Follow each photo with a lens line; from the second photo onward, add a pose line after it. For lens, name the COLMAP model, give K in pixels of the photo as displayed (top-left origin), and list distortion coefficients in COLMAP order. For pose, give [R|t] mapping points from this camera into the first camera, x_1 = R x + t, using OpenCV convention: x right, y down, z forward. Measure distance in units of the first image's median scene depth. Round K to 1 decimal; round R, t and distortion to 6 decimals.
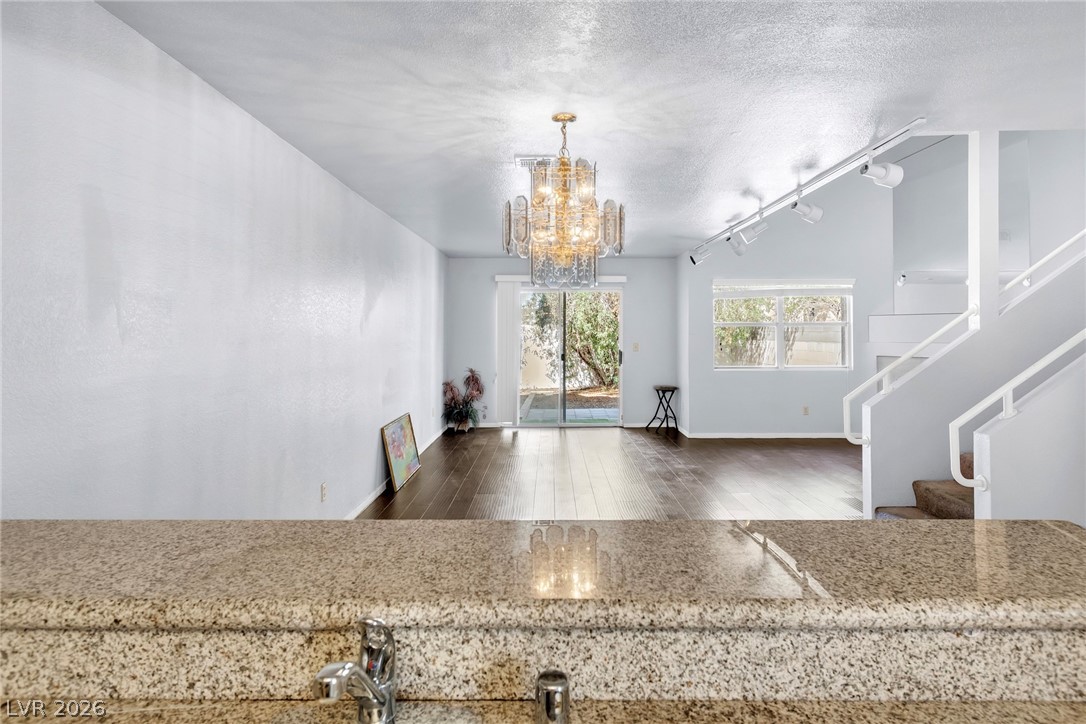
lens RADIAL K [[615.5, 0, 561.8], [0, 615.5, 316.1], [0, 0, 1]] dist [0.034377, -0.001205]
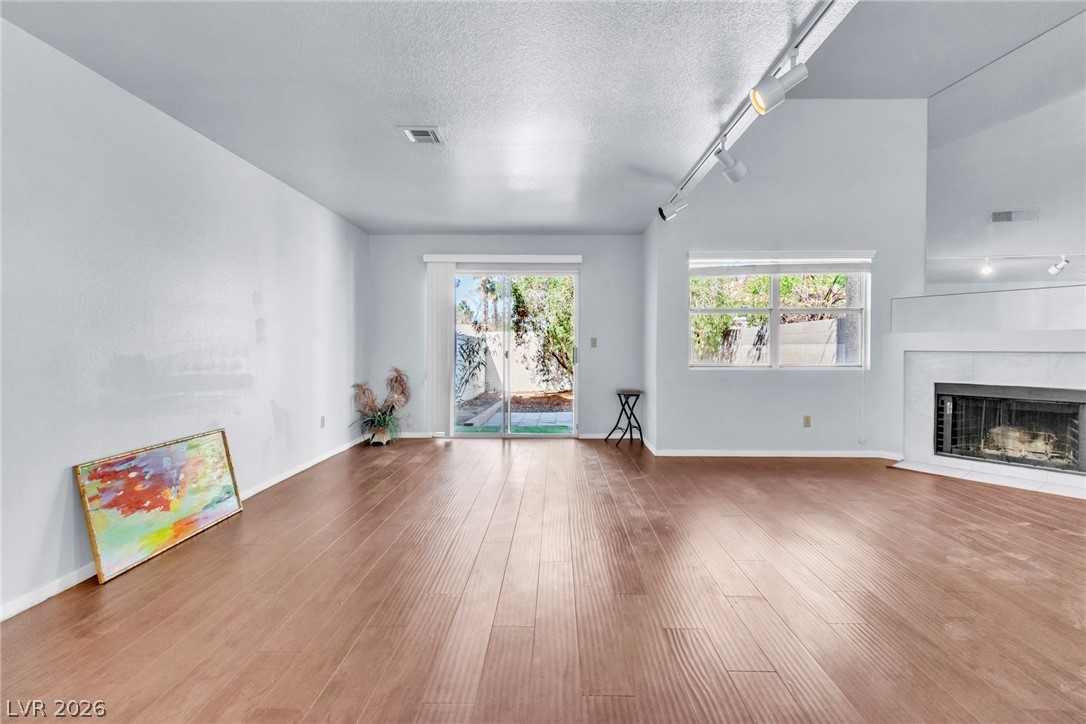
lens RADIAL K [[482.7, 0, 549.5], [0, 482.7, 354.8], [0, 0, 1]] dist [0.003300, -0.001058]
pose [[0.999540, 0.000991, -0.030301, 0.082188], [0.000307, 0.999084, 0.042785, 0.039790], [0.030315, -0.042774, 0.998625, 0.357467]]
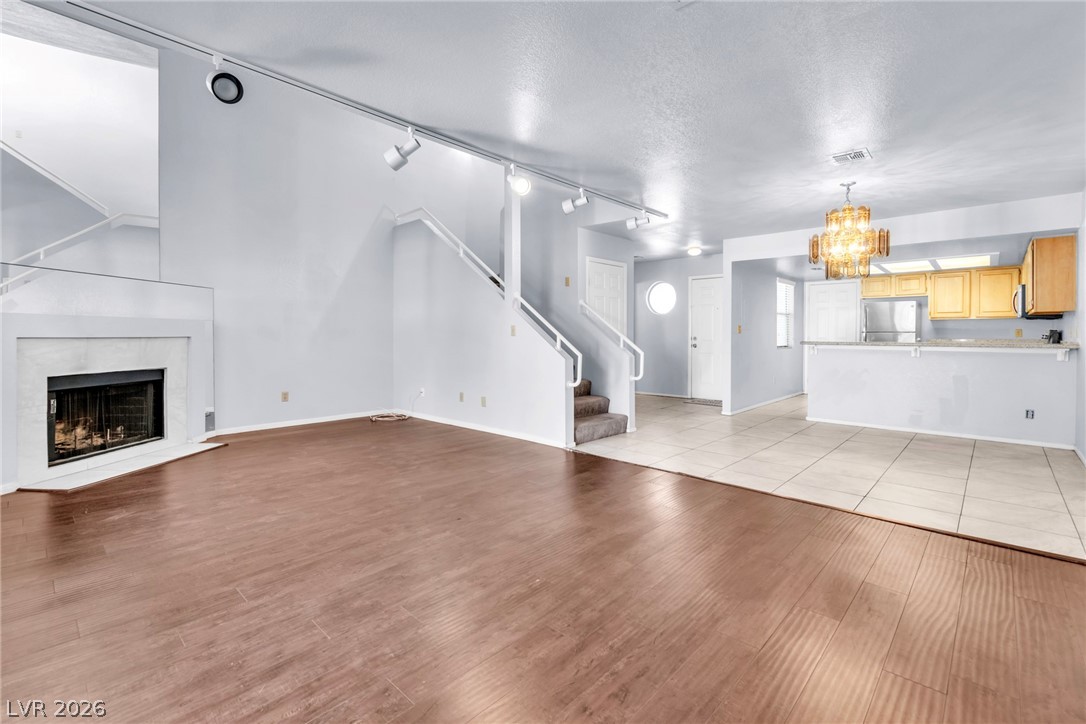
lens RADIAL K [[482.7, 0, 546.0], [0, 482.7, 341.1], [0, 0, 1]] dist [0.003300, -0.001058]
pose [[-0.714031, -0.012212, 0.700007, -0.118258], [-0.024069, 0.999685, -0.007110, 0.053940], [-0.699700, -0.021925, -0.714100, 0.891749]]
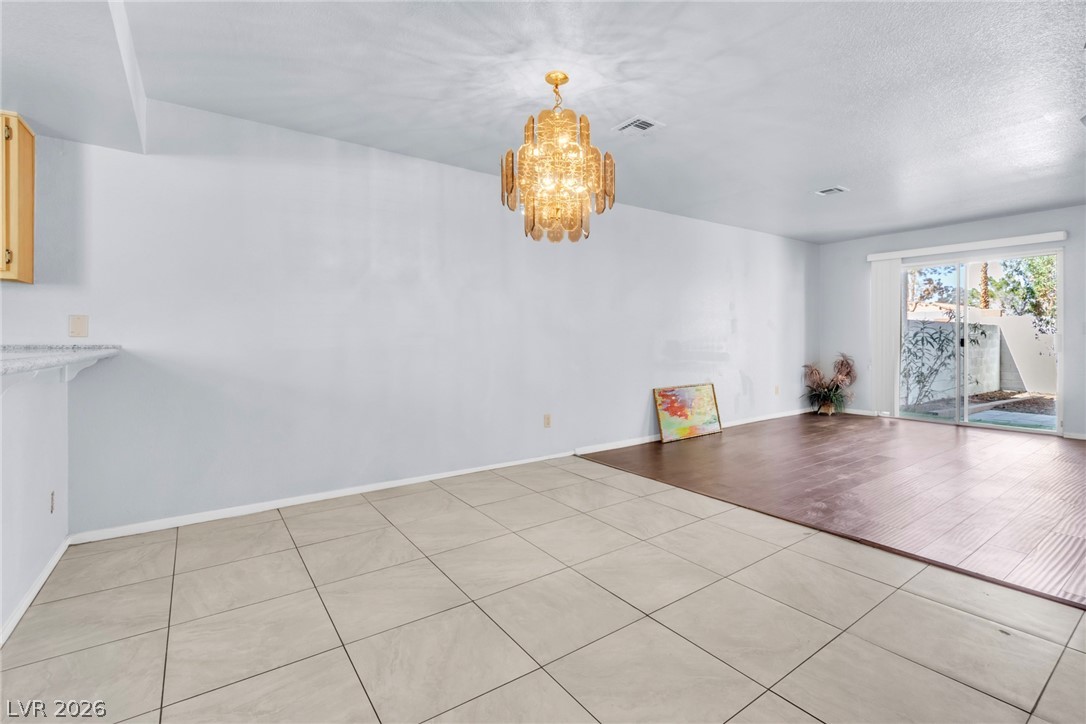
lens RADIAL K [[482.7, 0, 557.1], [0, 482.7, 342.9], [0, 0, 1]] dist [0.003300, -0.001058]
pose [[0.573071, 0.002061, -0.819503, 0.231768], [0.027592, 0.999381, 0.021808, 0.038467], [0.819041, -0.035109, 0.572660, 0.177586]]
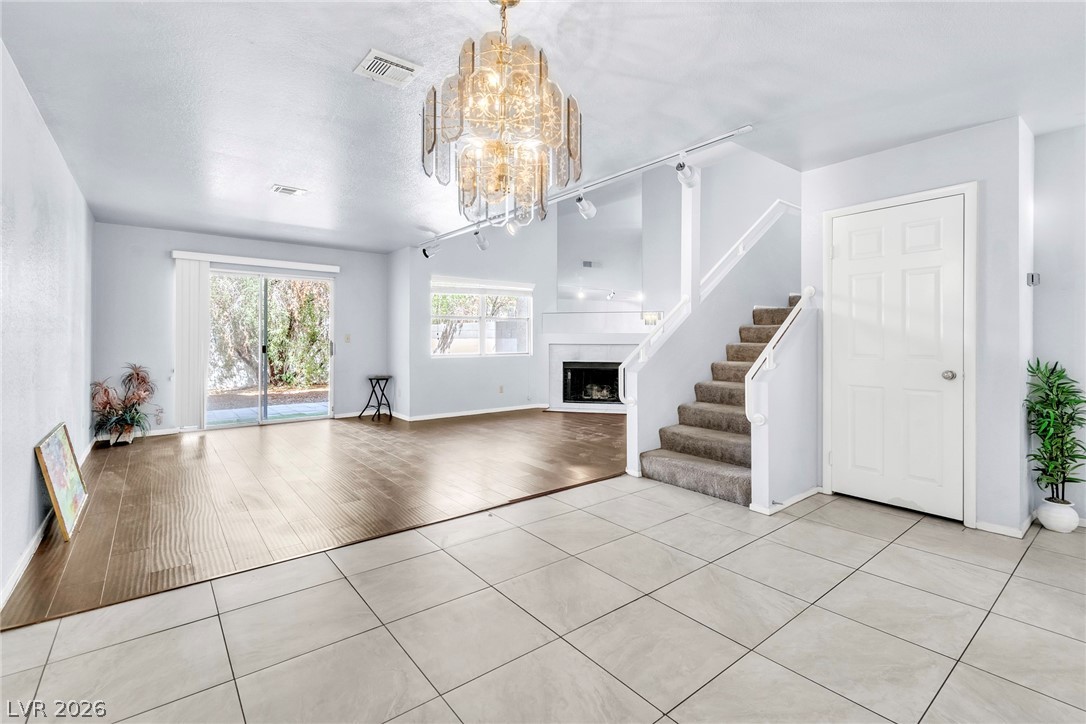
lens RADIAL K [[482.7, 0, 556.6], [0, 482.7, 347.0], [0, 0, 1]] dist [0.003300, -0.001058]
pose [[0.785800, -0.008843, 0.618418, -0.104057], [-0.018006, 0.999147, 0.037167, 0.029355], [-0.618219, -0.040341, 0.784970, 0.167107]]
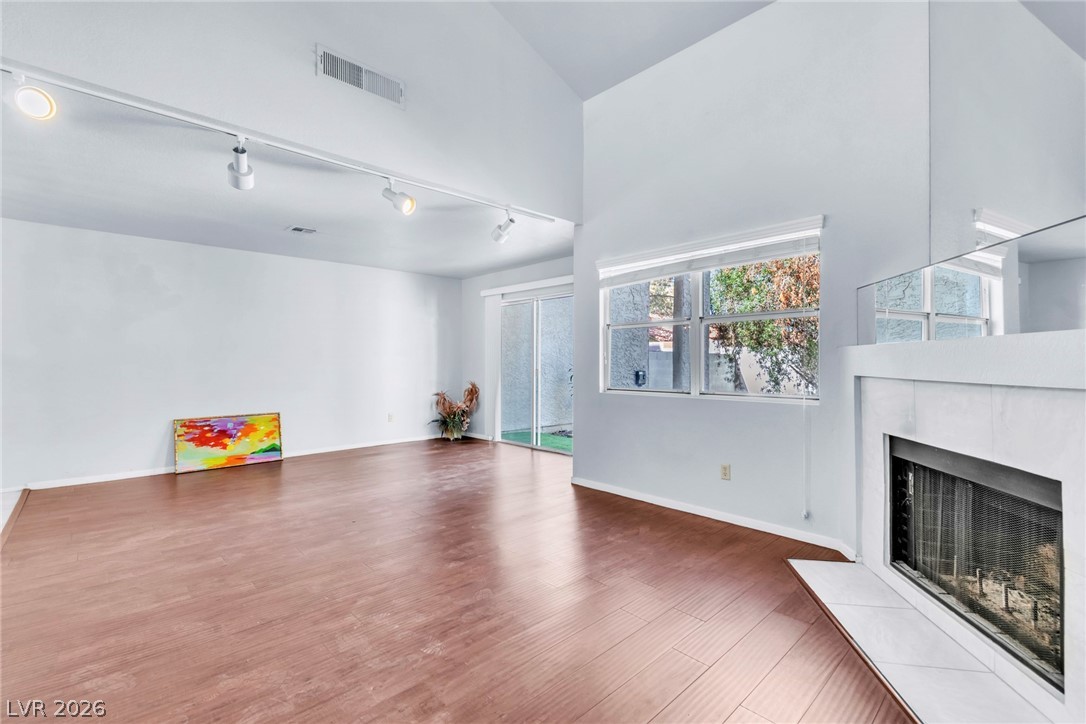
lens RADIAL K [[482.7, 0, 550.6], [0, 482.7, 359.4], [0, 0, 1]] dist [0.003300, -0.001058]
pose [[0.674556, -0.005672, -0.738202, 0.563782], [0.022597, 0.999661, 0.012968, 0.039130], [0.737878, -0.025428, 0.674455, 0.547637]]
